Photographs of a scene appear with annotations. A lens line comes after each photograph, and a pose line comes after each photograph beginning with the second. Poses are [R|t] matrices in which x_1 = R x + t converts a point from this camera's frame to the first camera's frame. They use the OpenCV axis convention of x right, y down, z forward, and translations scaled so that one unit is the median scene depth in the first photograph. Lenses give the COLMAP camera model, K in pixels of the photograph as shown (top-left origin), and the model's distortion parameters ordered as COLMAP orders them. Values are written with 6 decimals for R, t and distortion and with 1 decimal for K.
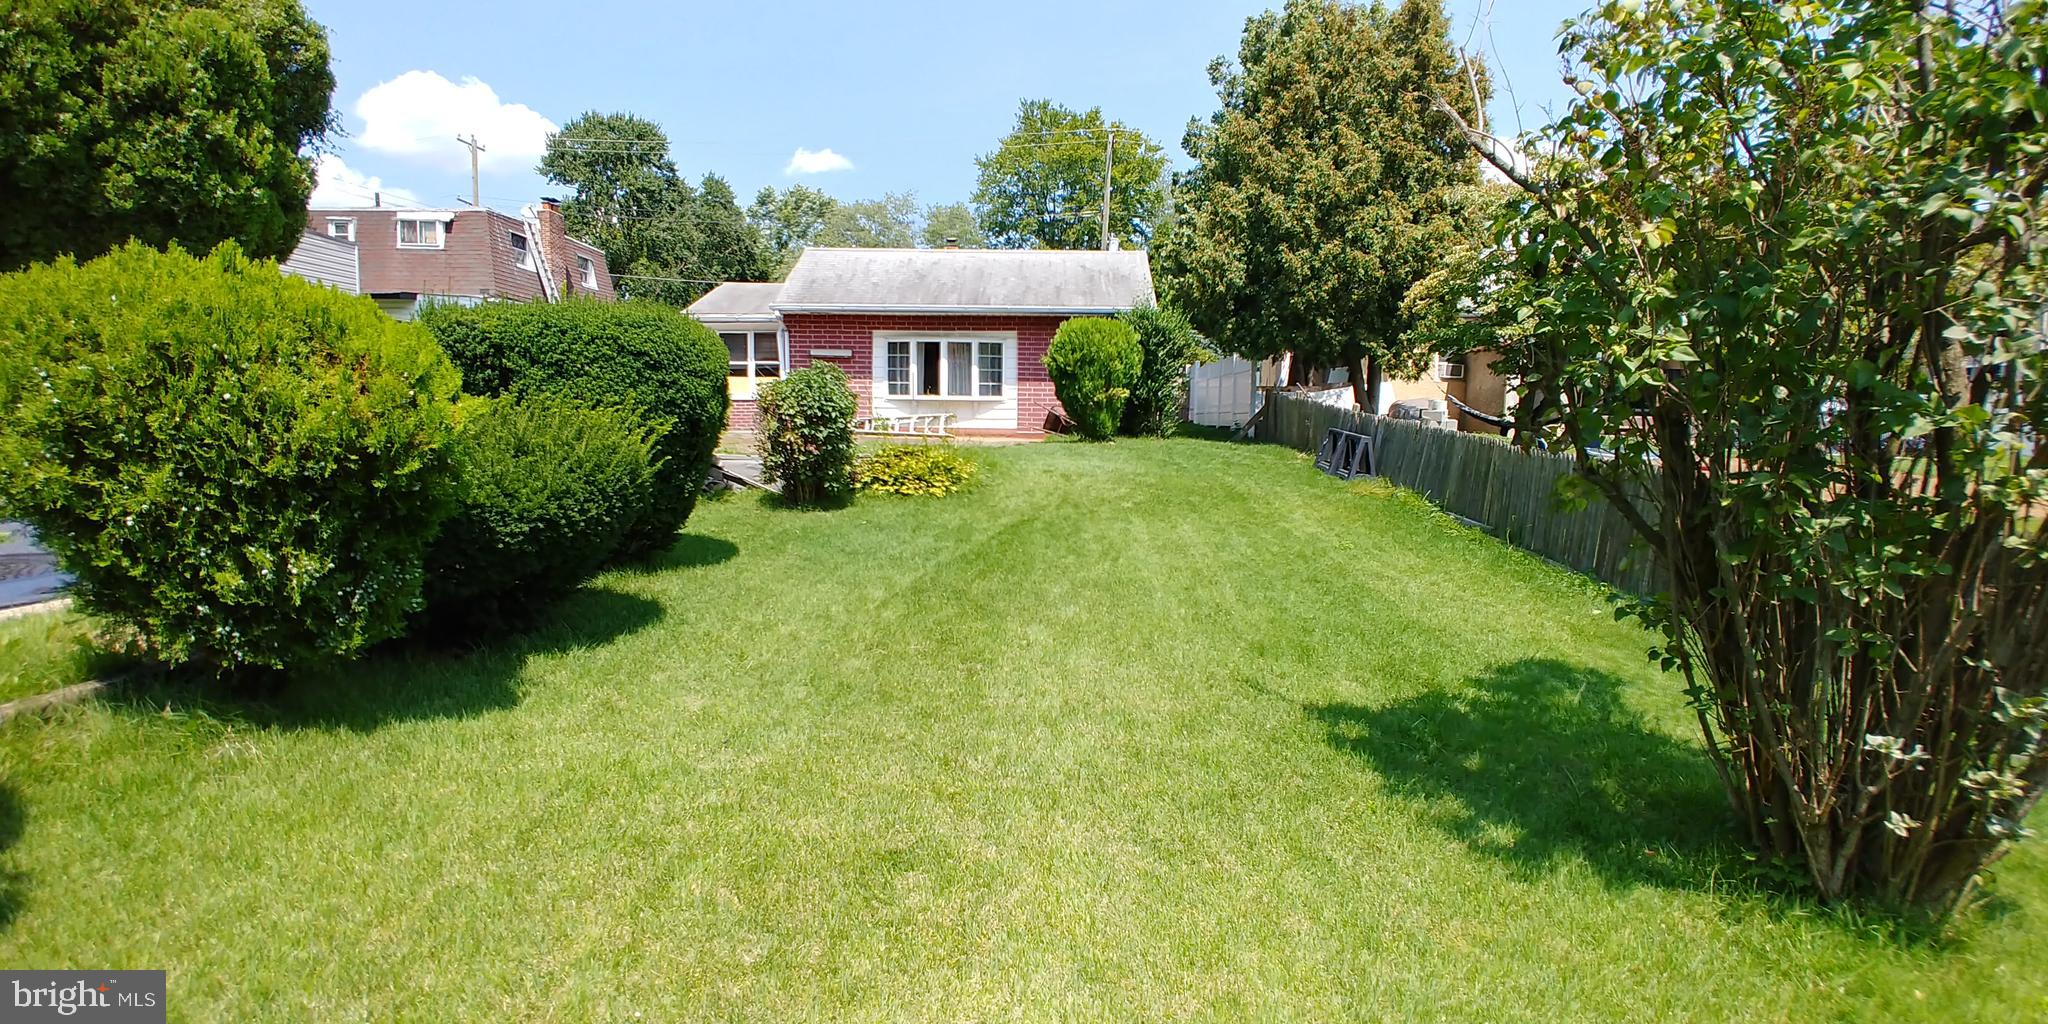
lens RADIAL K [[881.9, 0, 1024.0], [0, 881.9, 512.0], [0, 0, 1]] dist [-0.014174, -0.000026]
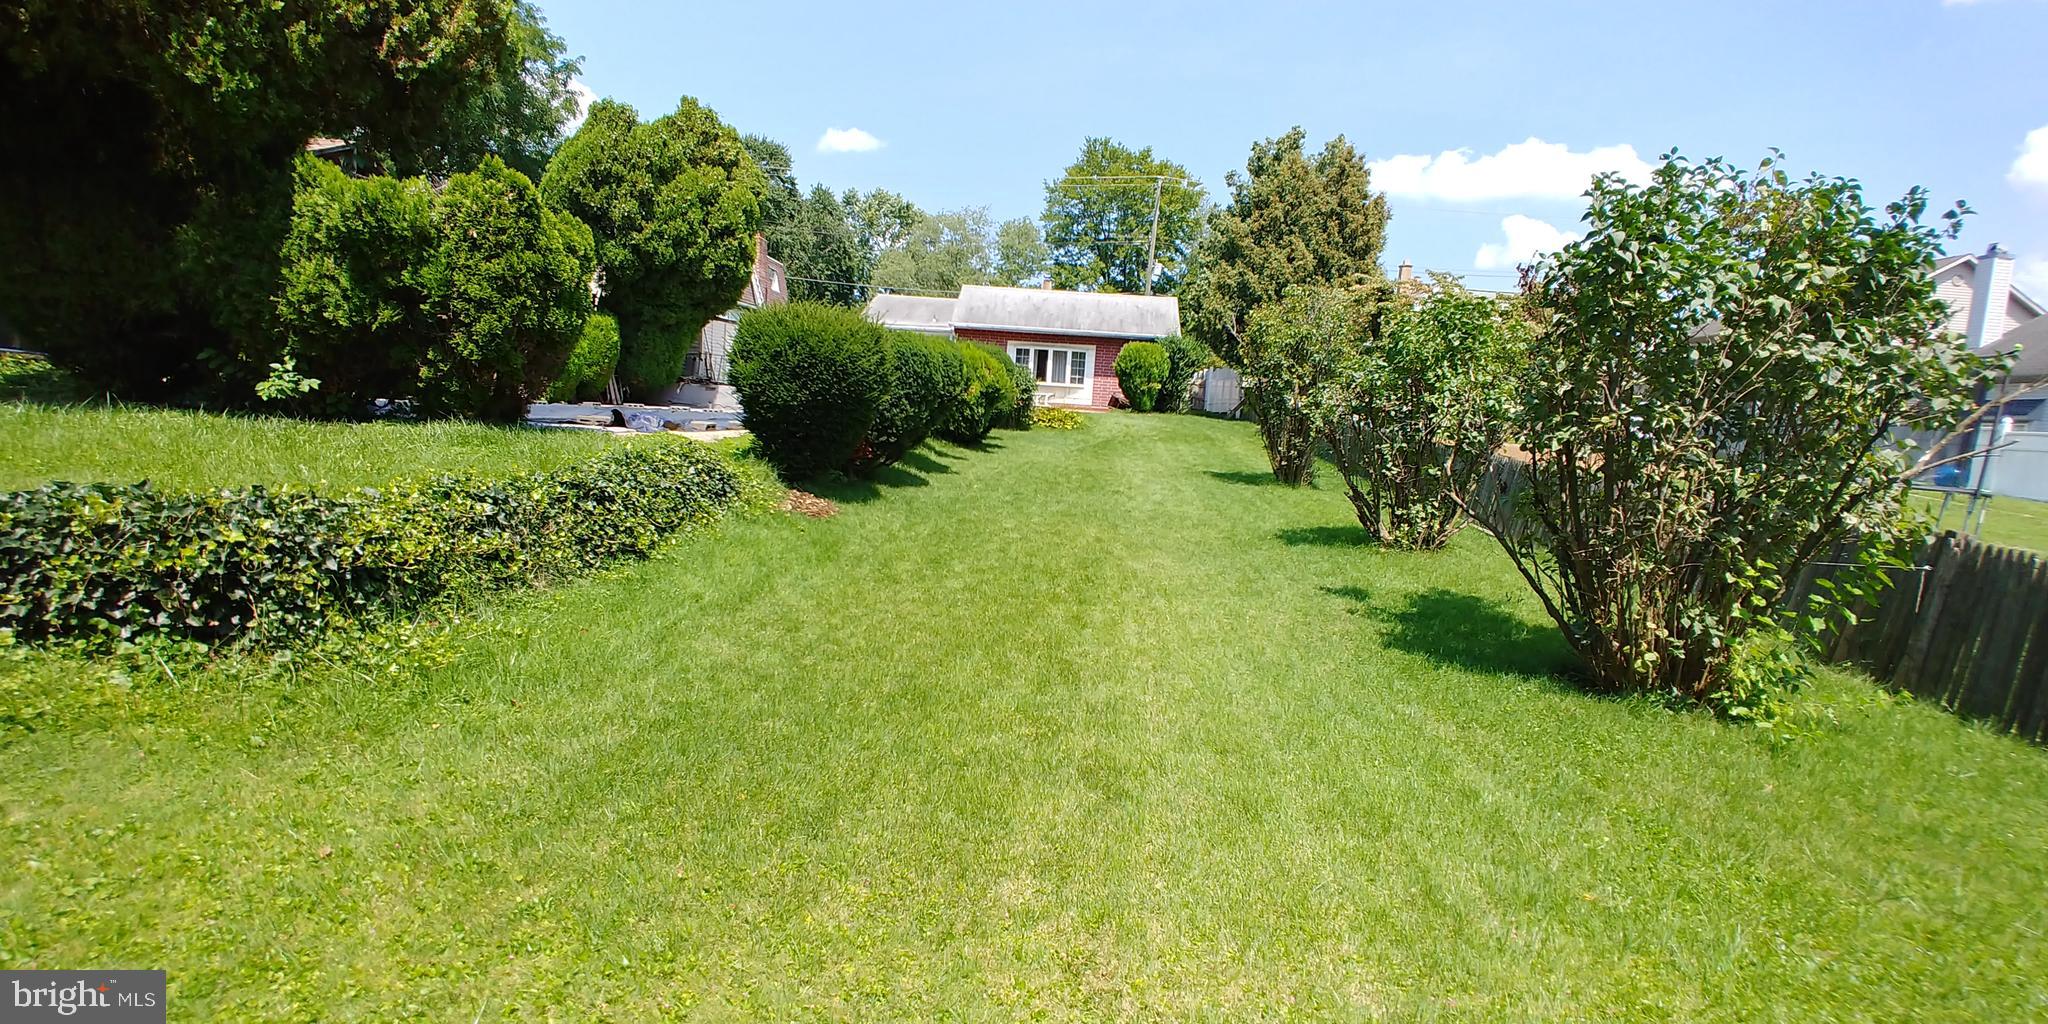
lens RADIAL K [[881.9, 0, 1024.0], [0, 881.9, 512.0], [0, 0, 1]] dist [-0.014174, -0.000026]
pose [[0.997989, 0.055291, -0.030995, -0.072746], [-0.054907, 0.998405, 0.013113, 0.092303], [0.031671, -0.011385, 0.999434, -0.661128]]
